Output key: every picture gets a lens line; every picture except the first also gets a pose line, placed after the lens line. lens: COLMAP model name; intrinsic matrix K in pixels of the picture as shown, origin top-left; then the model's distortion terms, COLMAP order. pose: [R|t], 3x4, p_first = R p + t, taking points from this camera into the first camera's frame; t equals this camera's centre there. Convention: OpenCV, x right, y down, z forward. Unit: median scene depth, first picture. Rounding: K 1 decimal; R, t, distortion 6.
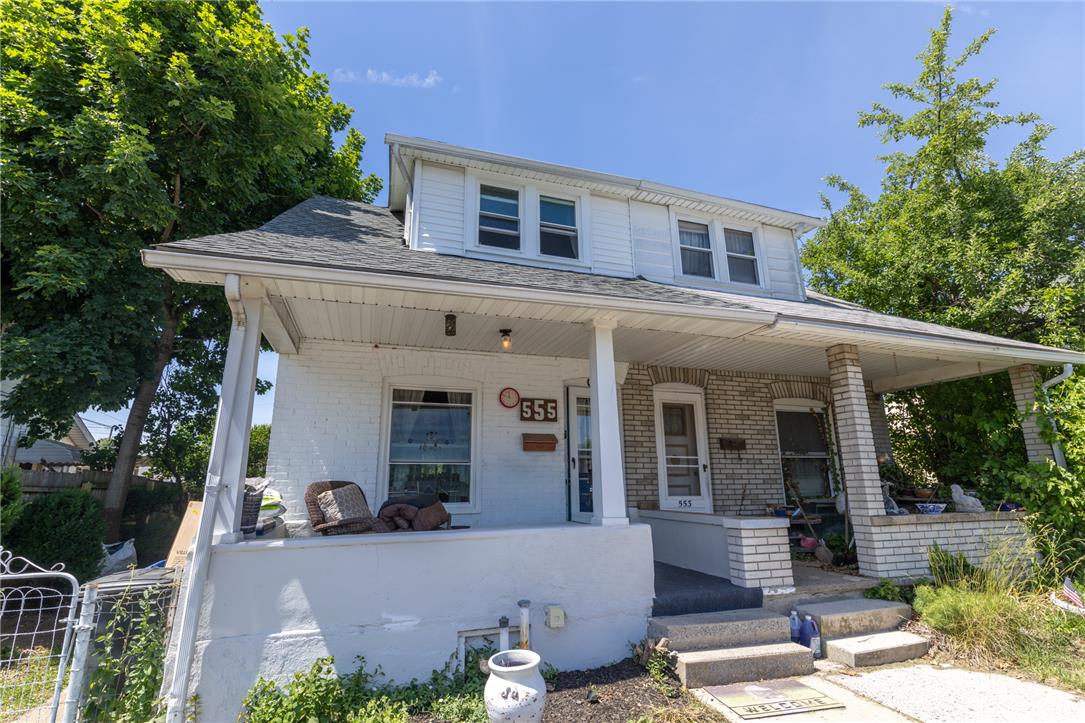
lens RADIAL K [[508.4, 0, 542.5], [0, 508.4, 361.5], [0, 0, 1]] dist [0.004648, 0.000401]
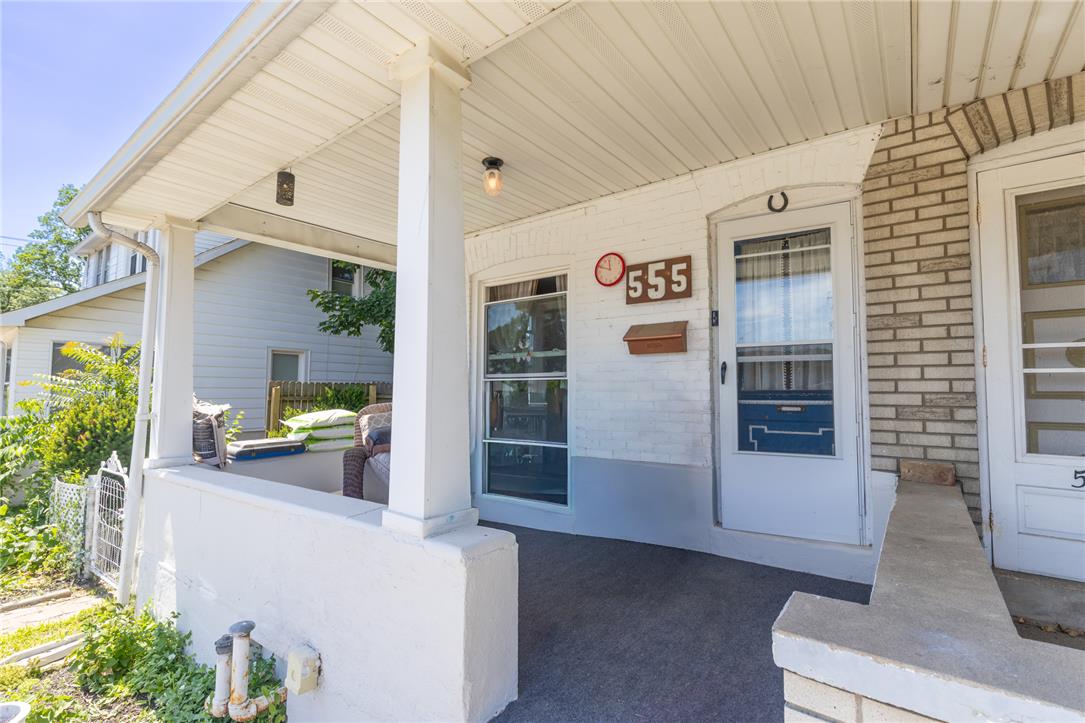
lens RADIAL K [[501.2, 0, 542.5], [0, 501.2, 361.5], [0, 0, 1]] dist [0.000562, 0.000750]
pose [[0.569774, -0.039117, -0.820870, 0.347668], [0.199238, 0.975642, 0.091801, 0.100278], [0.797284, -0.215855, 0.563689, 0.541046]]
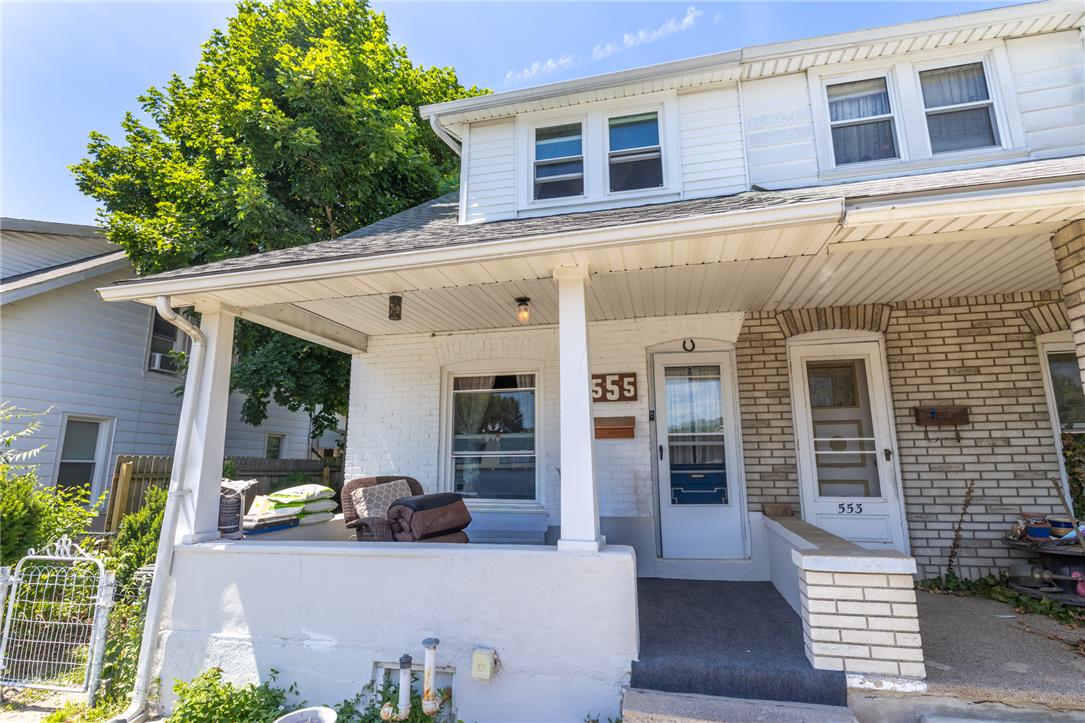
lens RADIAL K [[526.6, 0, 542.5], [0, 526.6, 361.5], [0, 0, 1]] dist [-0.003814, 0.001196]
pose [[0.853346, -0.097329, -0.512180, 0.311206], [0.127937, 0.991473, 0.024748, 0.018647], [0.505404, -0.086646, 0.858522, 0.218823]]
